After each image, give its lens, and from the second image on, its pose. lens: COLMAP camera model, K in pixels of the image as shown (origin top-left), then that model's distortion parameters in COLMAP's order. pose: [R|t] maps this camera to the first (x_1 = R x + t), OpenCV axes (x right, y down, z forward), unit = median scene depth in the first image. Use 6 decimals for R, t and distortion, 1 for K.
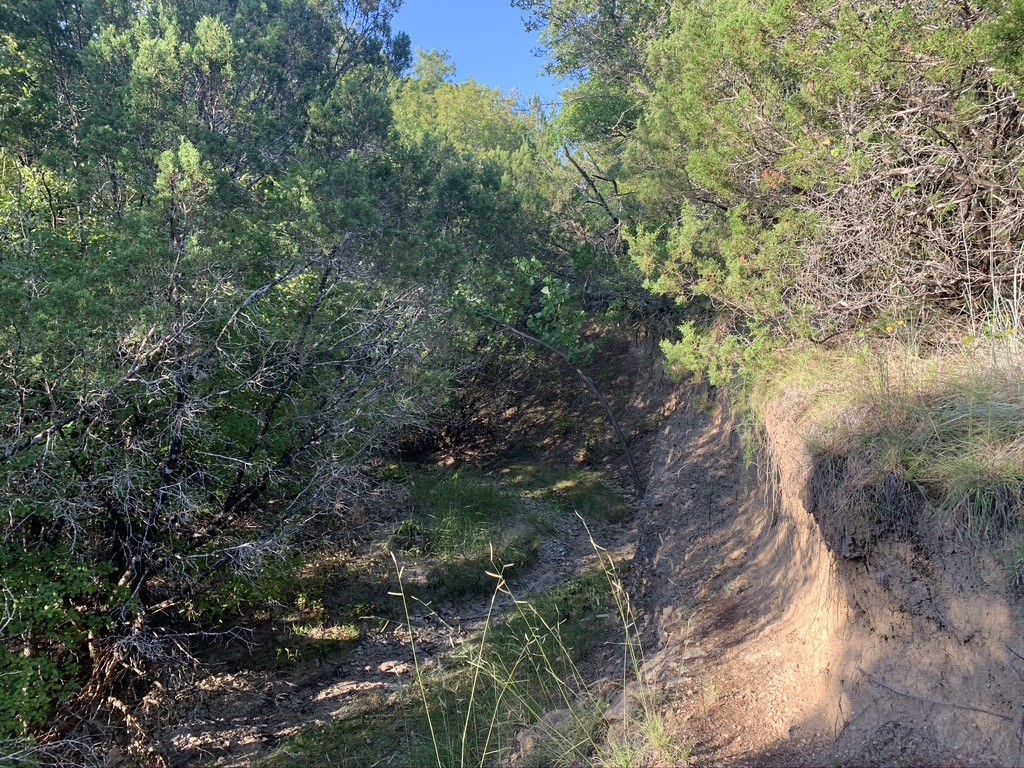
lens RADIAL K [[761.5, 0, 512.0], [0, 761.5, 384.0], [0, 0, 1]] dist [0.002583, -0.004289]
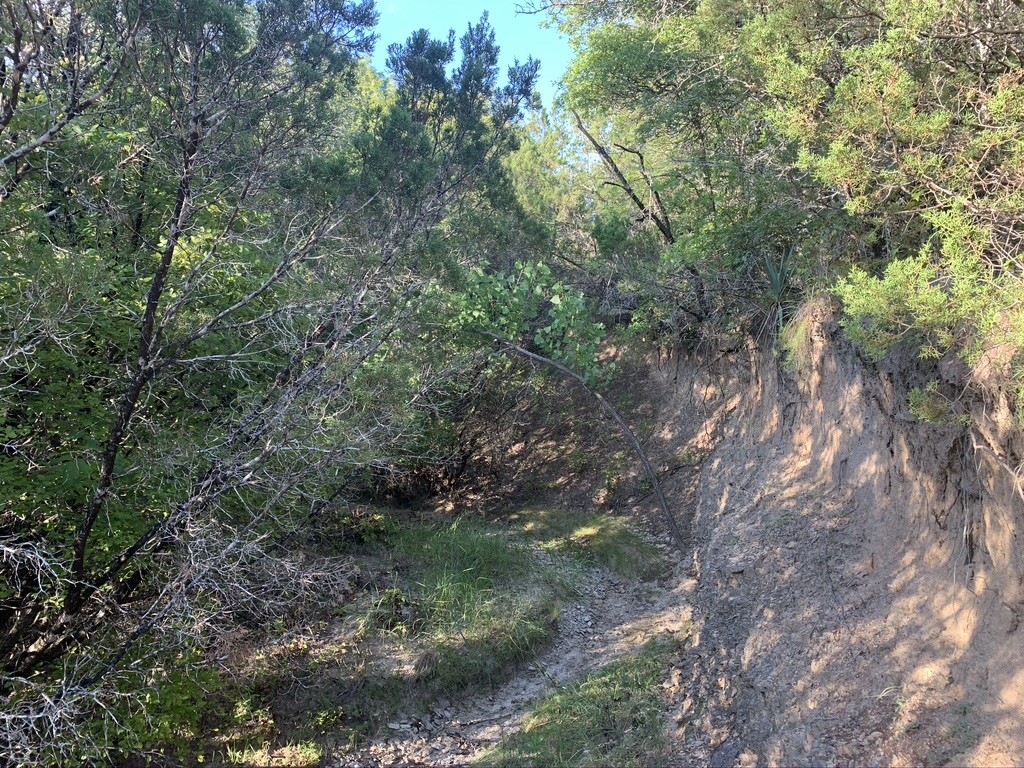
lens RADIAL K [[761.5, 0, 512.0], [0, 761.5, 384.0], [0, 0, 1]] dist [0.002583, -0.004289]
pose [[0.999626, -0.027199, -0.002743, -0.004313], [0.027023, 0.998325, -0.051160, 0.010206], [0.004130, 0.051067, 0.998687, 0.170302]]
